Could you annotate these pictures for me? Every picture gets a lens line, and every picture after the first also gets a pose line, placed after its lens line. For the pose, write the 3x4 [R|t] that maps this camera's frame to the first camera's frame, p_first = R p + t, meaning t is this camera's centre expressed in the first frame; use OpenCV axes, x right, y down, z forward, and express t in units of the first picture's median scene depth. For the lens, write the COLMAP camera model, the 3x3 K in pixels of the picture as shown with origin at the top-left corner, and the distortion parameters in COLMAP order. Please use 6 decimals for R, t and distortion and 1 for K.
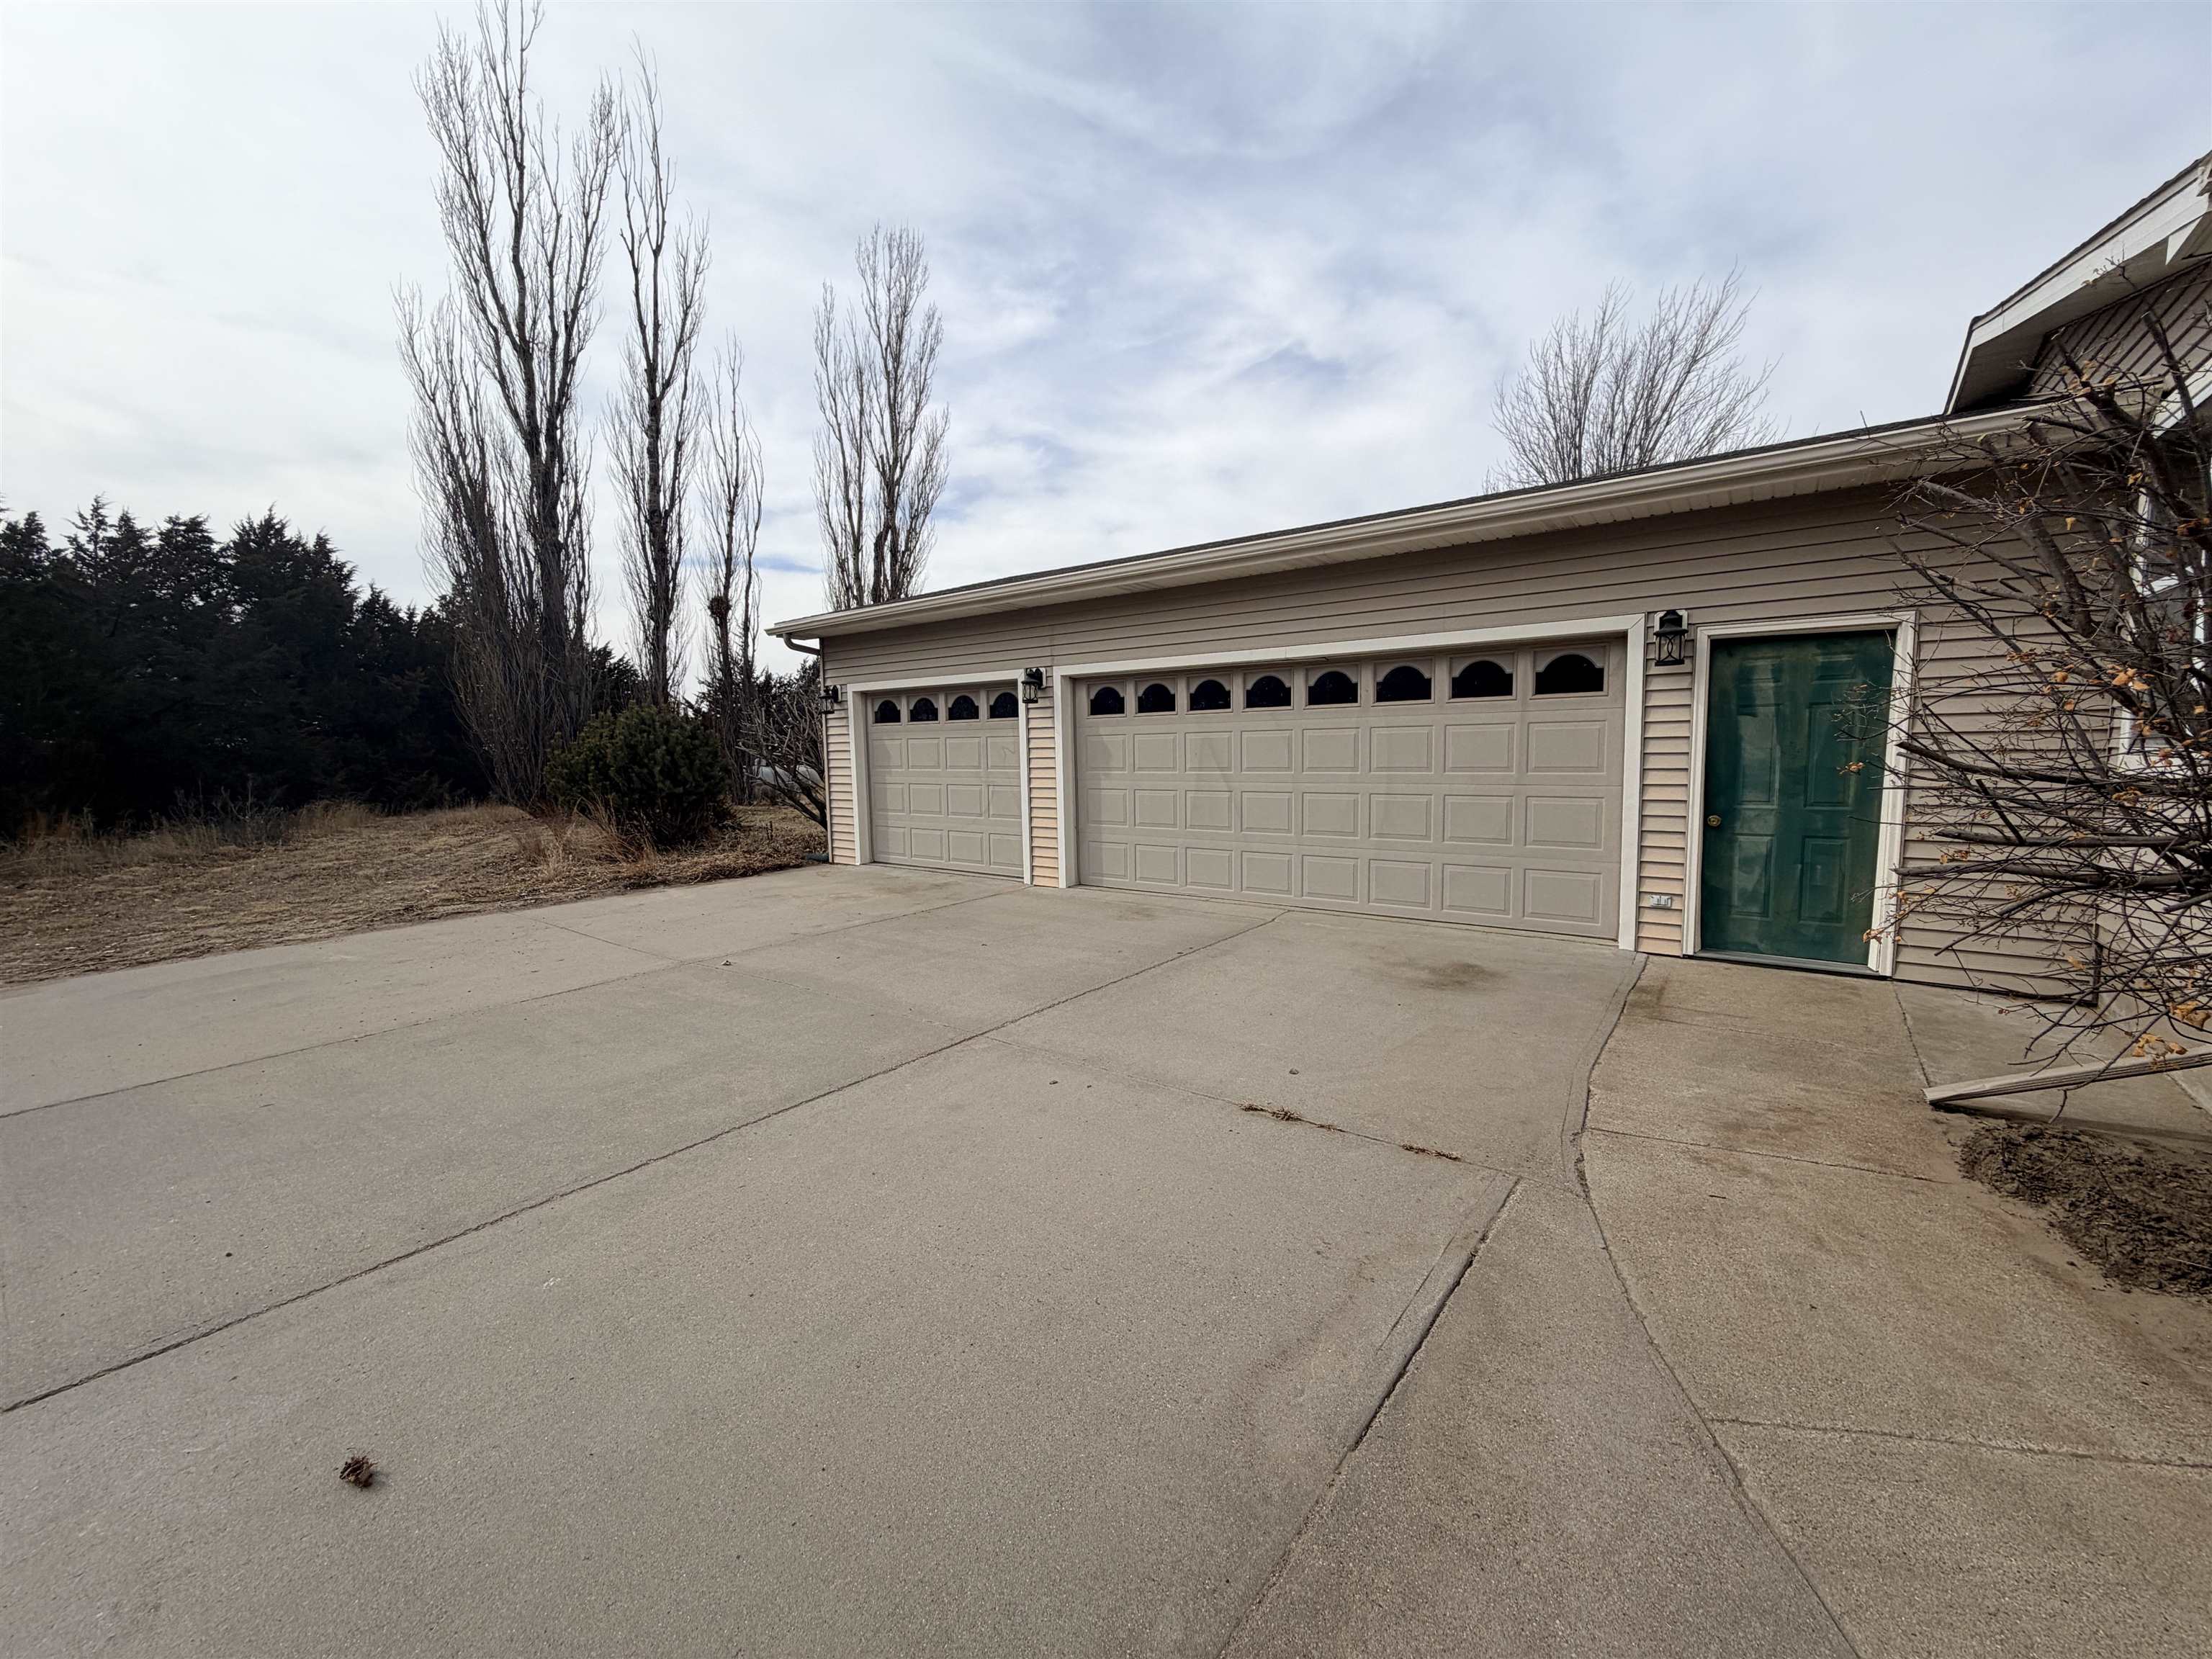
lens RADIAL K [[881.2, 0, 1118.7], [0, 881.2, 836.3], [0, 0, 1]] dist [0.000878, 0.000035]
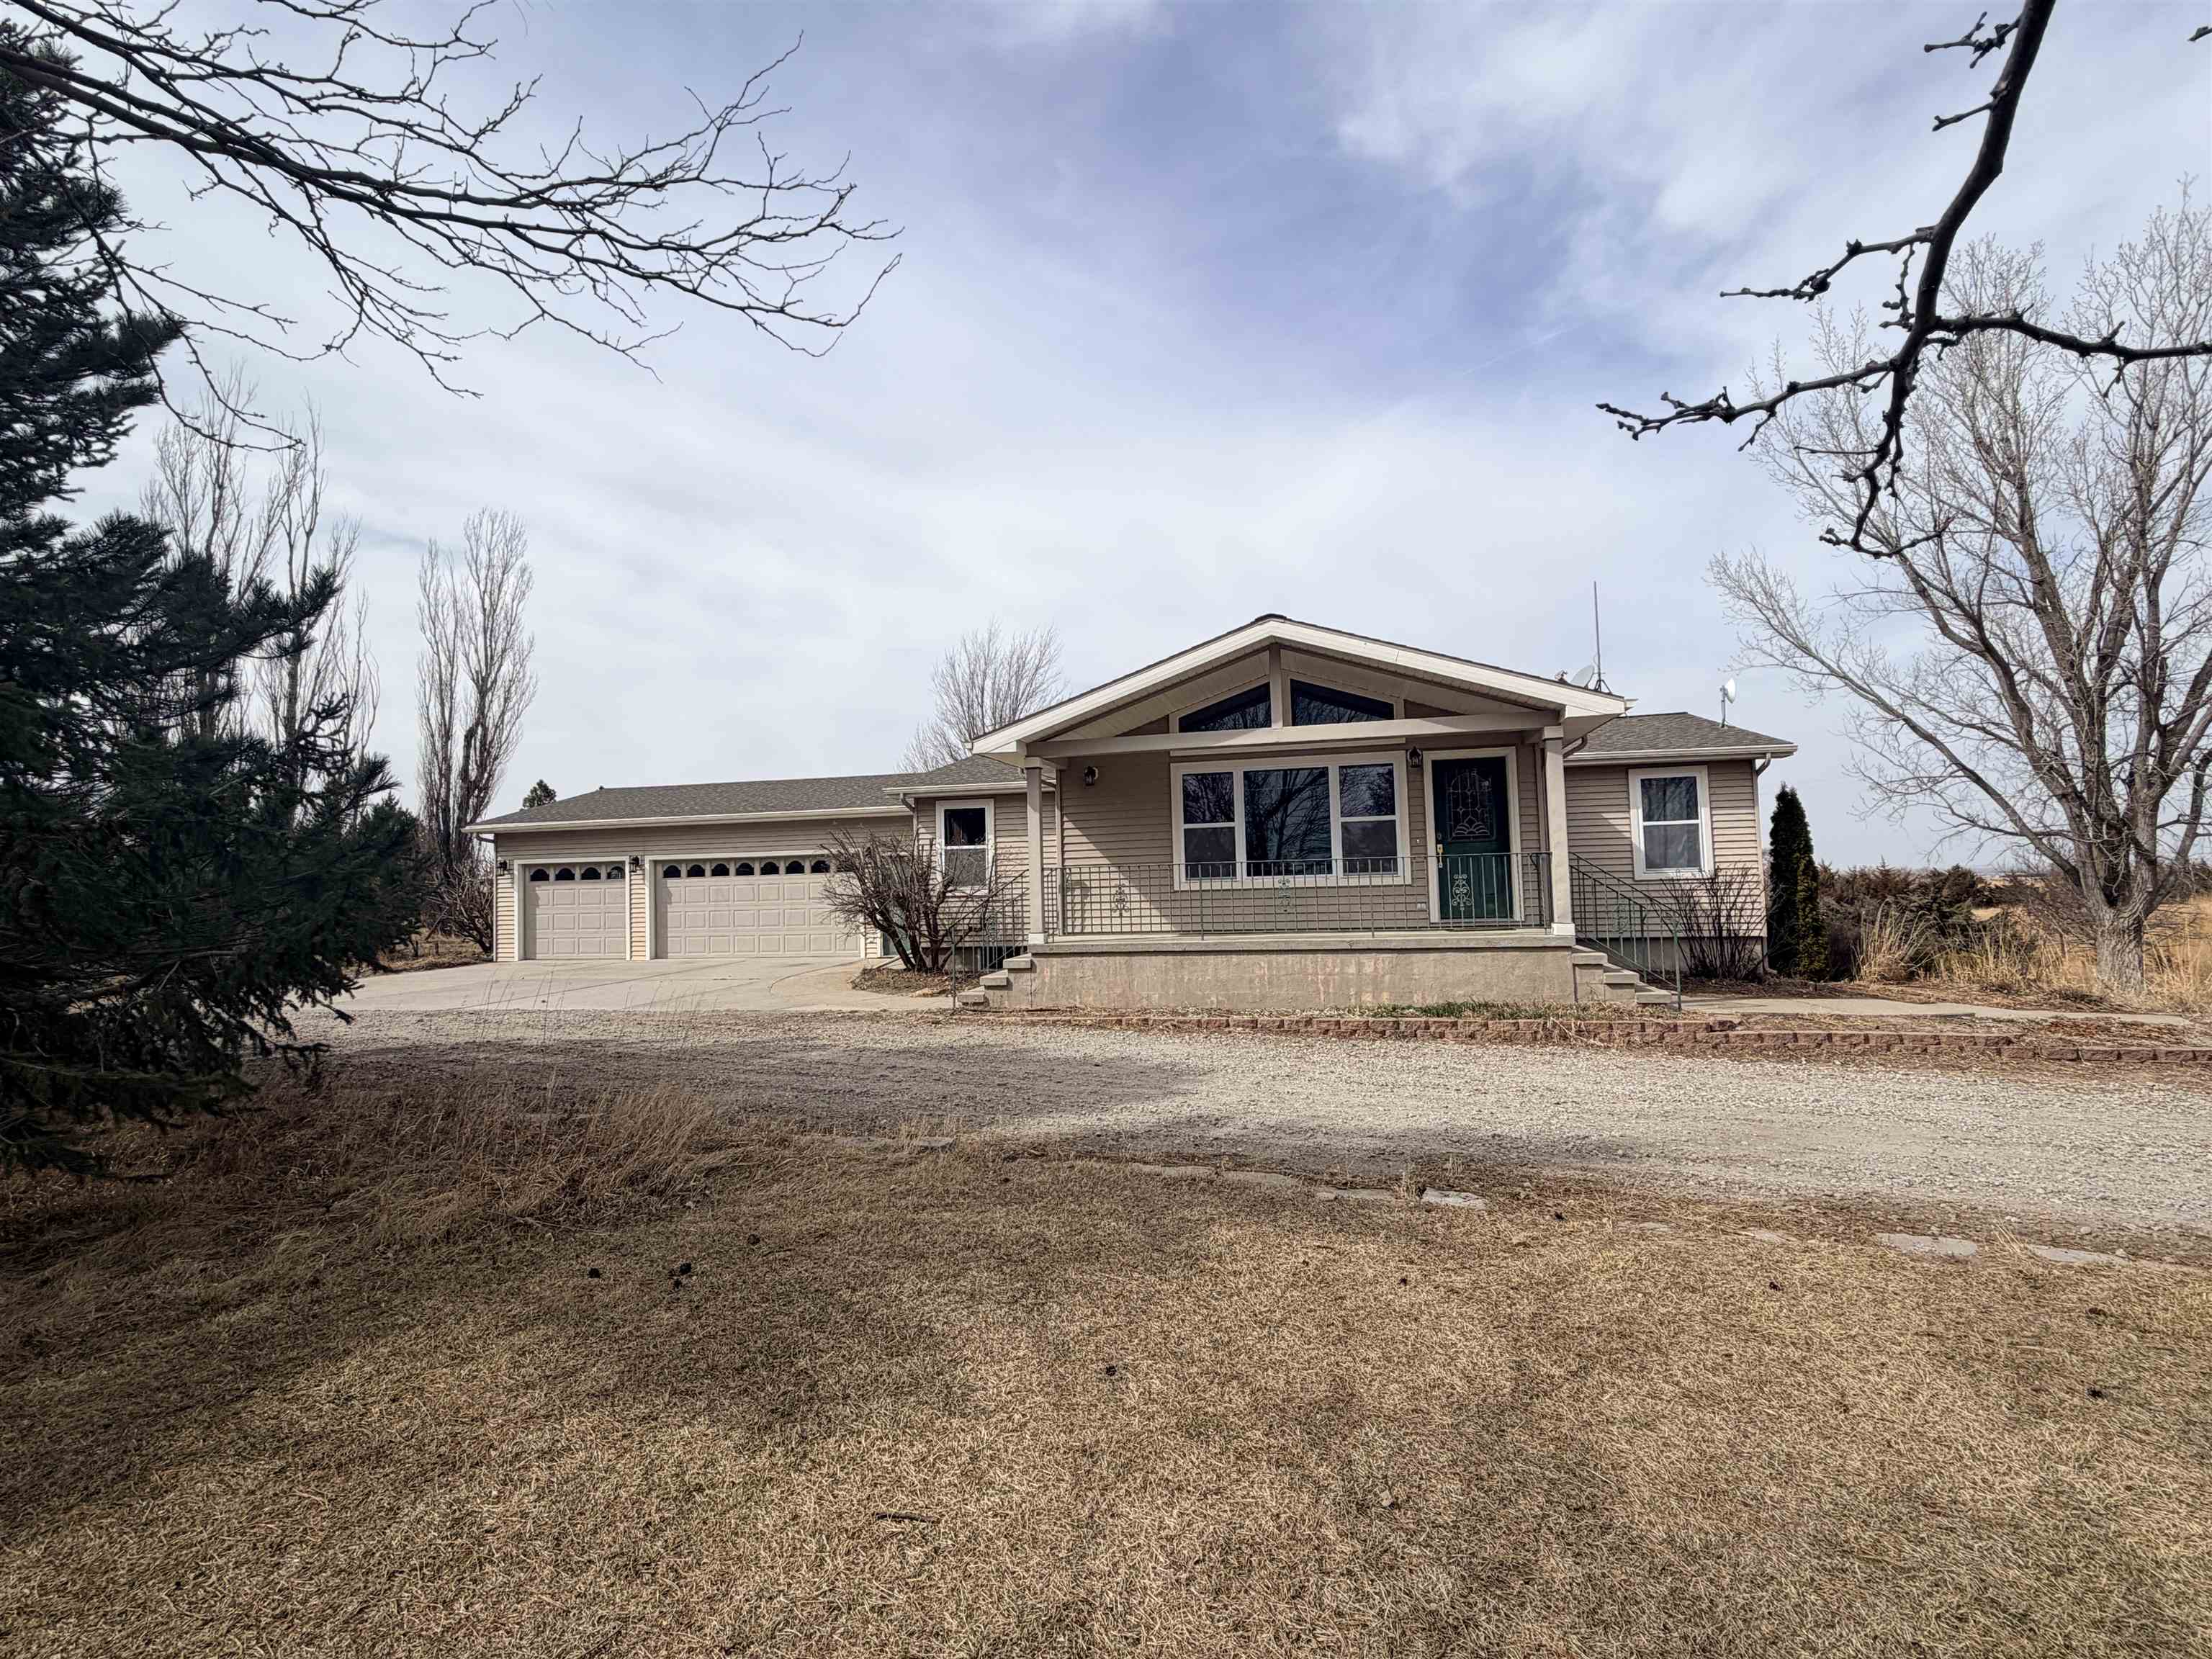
lens RADIAL K [[1020.7, 0, 1111.2], [0, 1020.7, 820.1], [0, 0, 1]] dist [-0.000696, -0.000120]
pose [[0.916996, 0.013294, 0.398674, -0.021904], [0.054049, 0.986087, -0.157200, 0.150874], [-0.395217, 0.165700, 0.903519, -1.477148]]
